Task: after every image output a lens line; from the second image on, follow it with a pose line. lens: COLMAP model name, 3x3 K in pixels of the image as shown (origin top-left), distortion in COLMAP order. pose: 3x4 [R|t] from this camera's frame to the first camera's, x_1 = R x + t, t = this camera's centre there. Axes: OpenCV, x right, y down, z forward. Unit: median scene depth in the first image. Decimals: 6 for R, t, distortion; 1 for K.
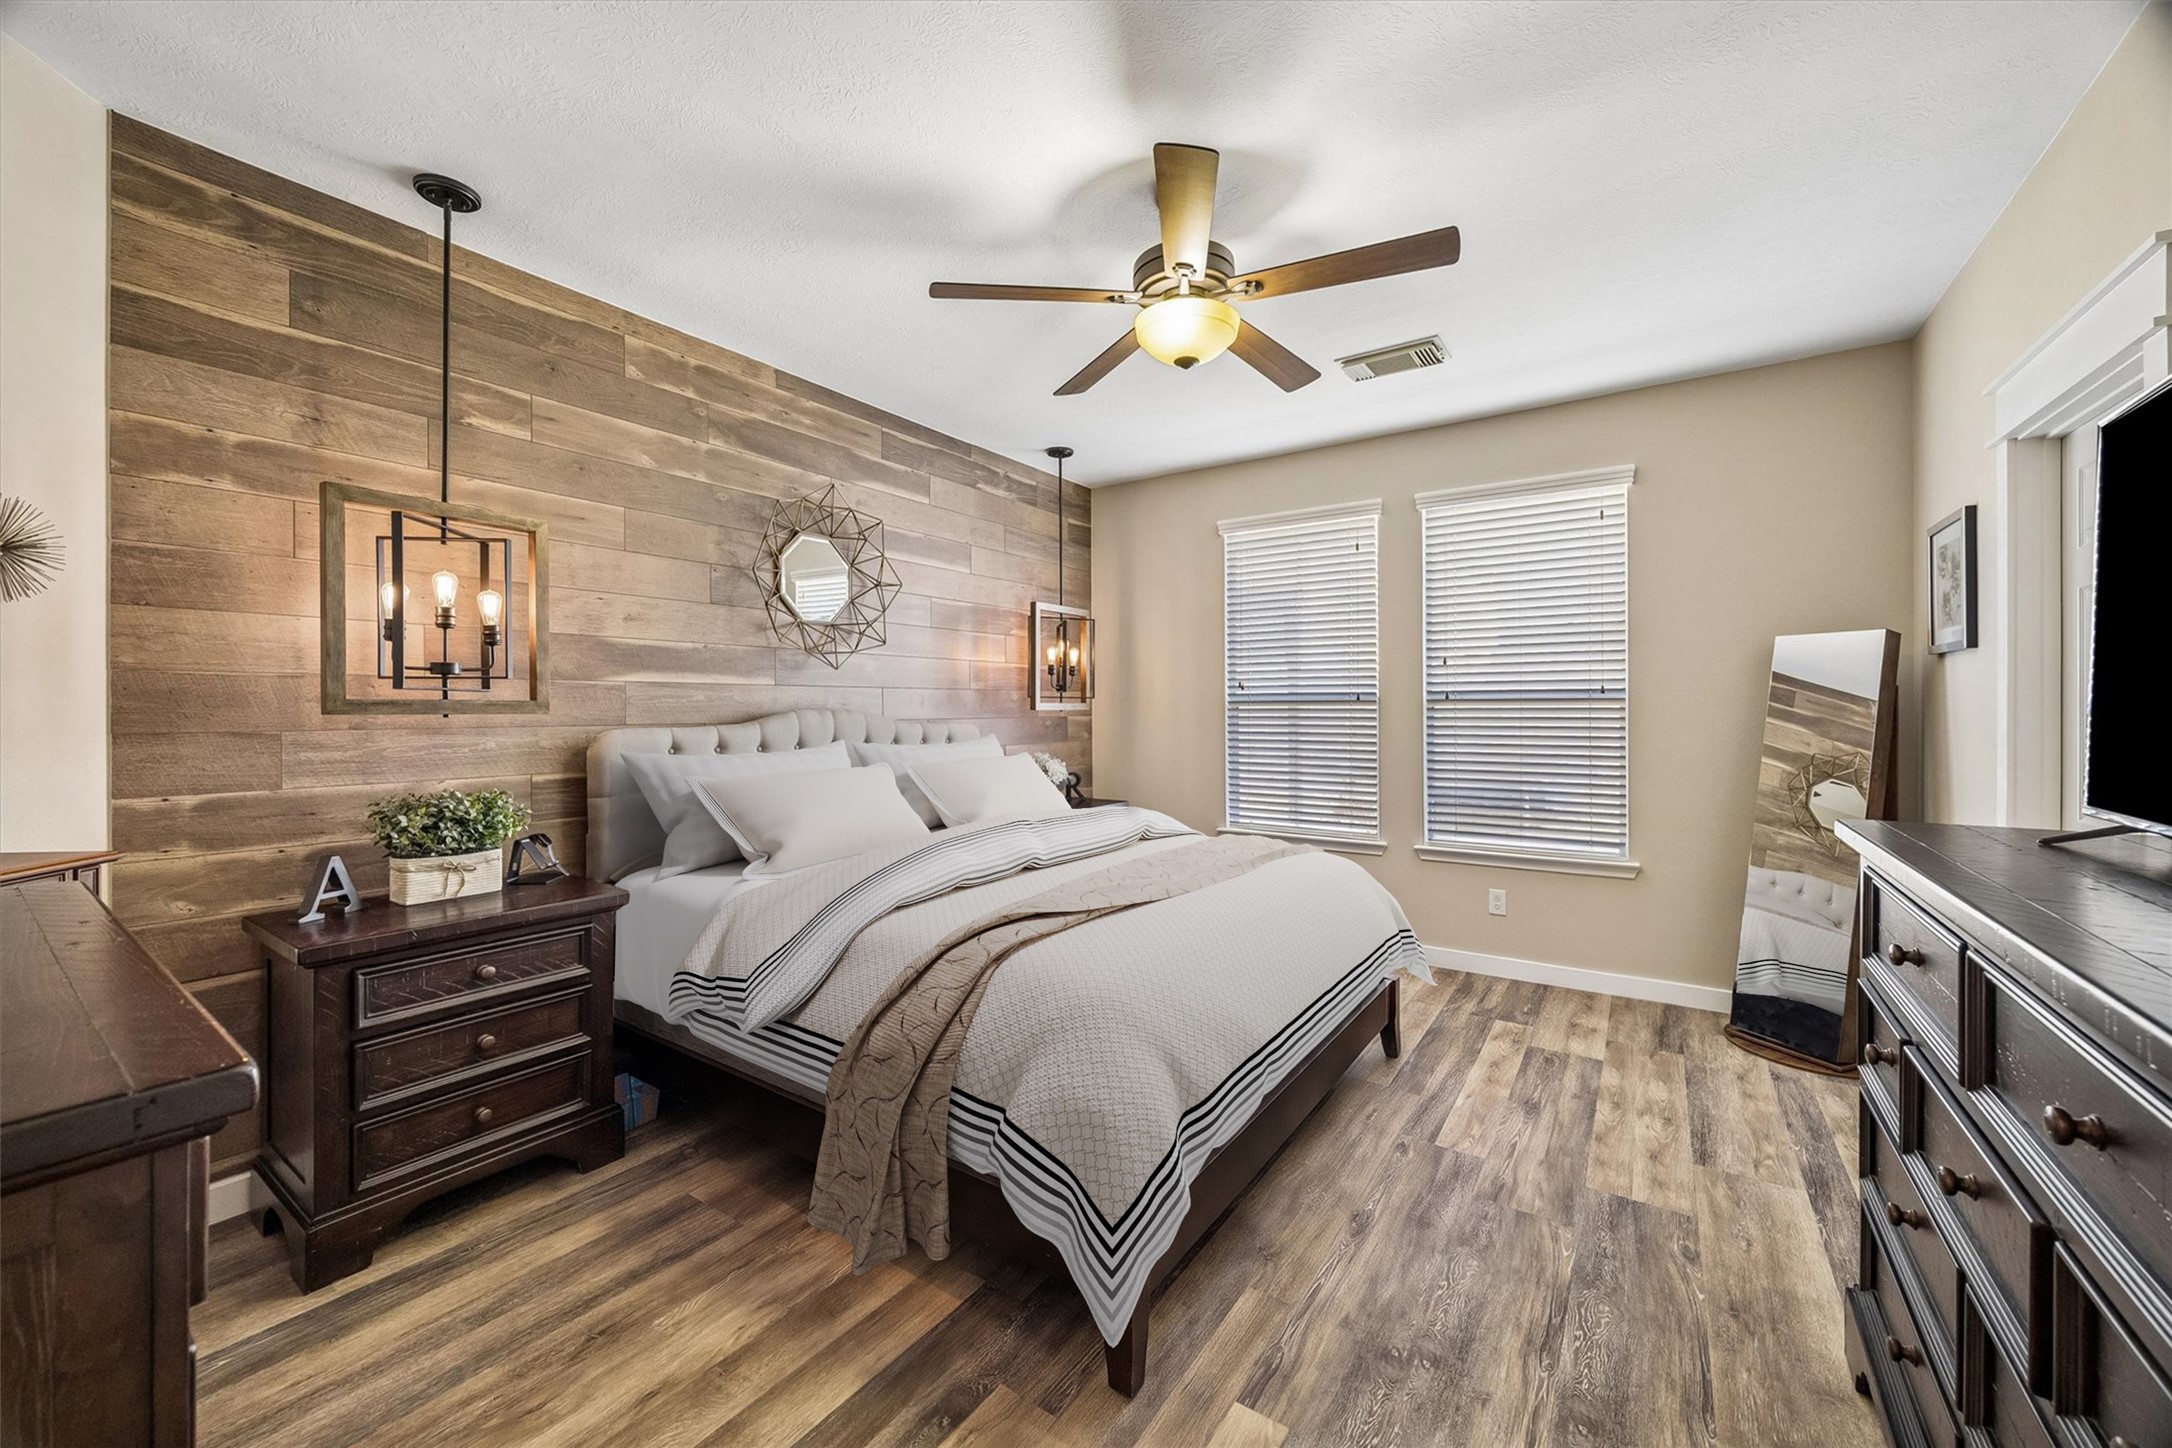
lens RADIAL K [[822.8, 0, 1084.4], [0, 822.8, 716.6], [0, 0, 1]] dist [0.003310, -0.000518]
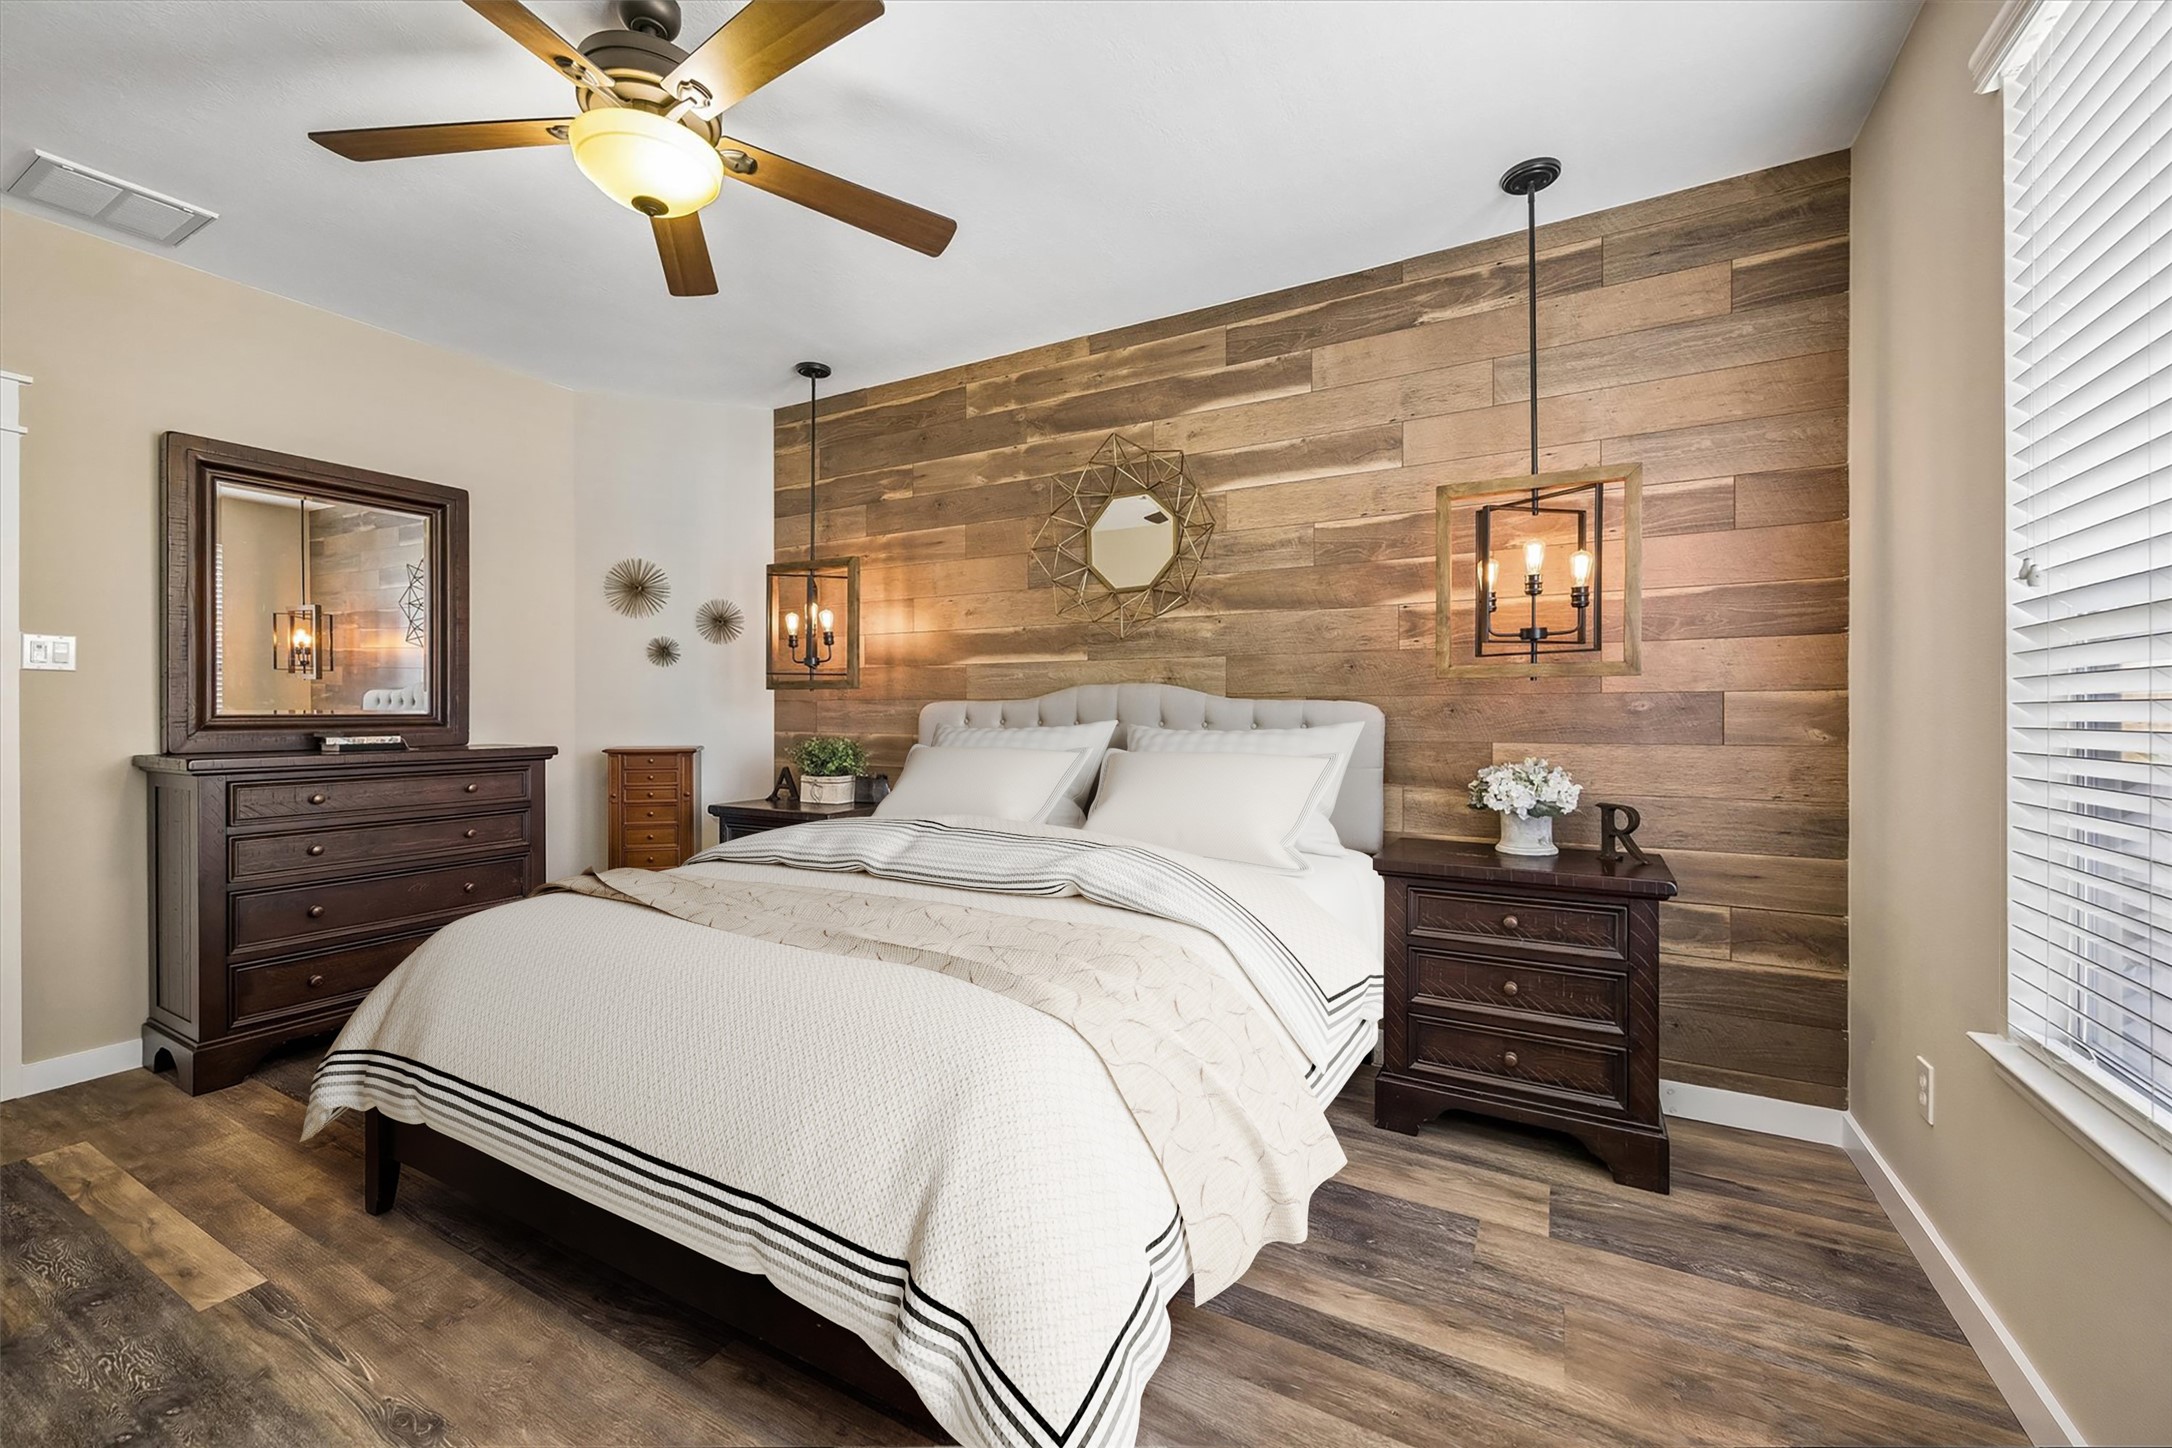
lens RADIAL K [[822.8, 0, 1086.5], [0, 822.8, 696.1], [0, 0, 1]] dist [0.003310, -0.000518]
pose [[0.129034, 0.018182, -0.991473, 0.615168], [0.011242, 0.999741, 0.019797, -0.014400], [0.991576, -0.013701, 0.128796, 0.884341]]
